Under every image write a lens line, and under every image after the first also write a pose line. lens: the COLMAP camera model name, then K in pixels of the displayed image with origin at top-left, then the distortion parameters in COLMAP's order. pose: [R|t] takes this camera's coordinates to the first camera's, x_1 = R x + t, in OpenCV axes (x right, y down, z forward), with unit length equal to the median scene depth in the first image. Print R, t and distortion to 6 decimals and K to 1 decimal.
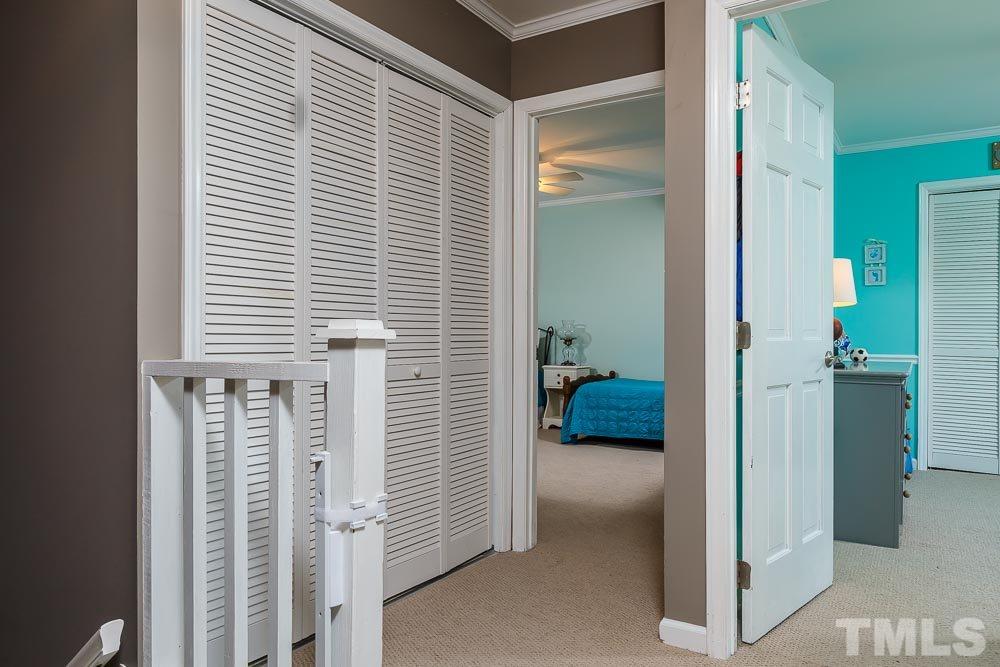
lens RADIAL K [[706.9, 0, 501.3], [0, 706.9, 334.4], [0, 0, 1]] dist [-0.003458, -0.002294]
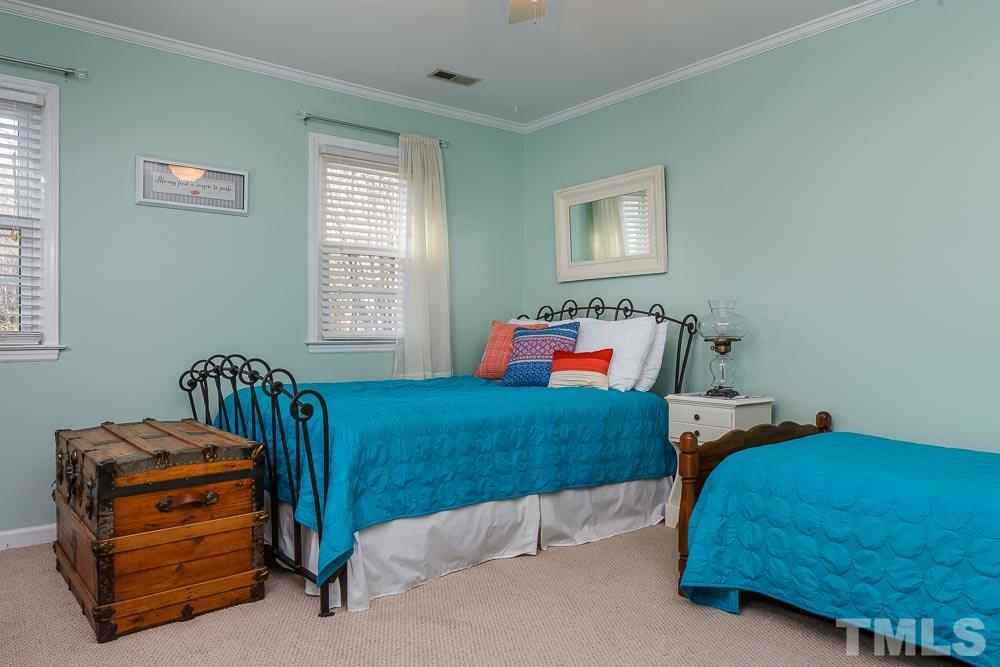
lens RADIAL K [[706.9, 0, 497.1], [0, 706.9, 331.4], [0, 0, 1]] dist [-0.003458, -0.002294]
pose [[0.946795, 0.005910, -0.321783, 0.104141], [-0.006637, 0.999977, -0.001163, 0.002228], [0.321769, 0.003237, 0.946813, 0.510348]]
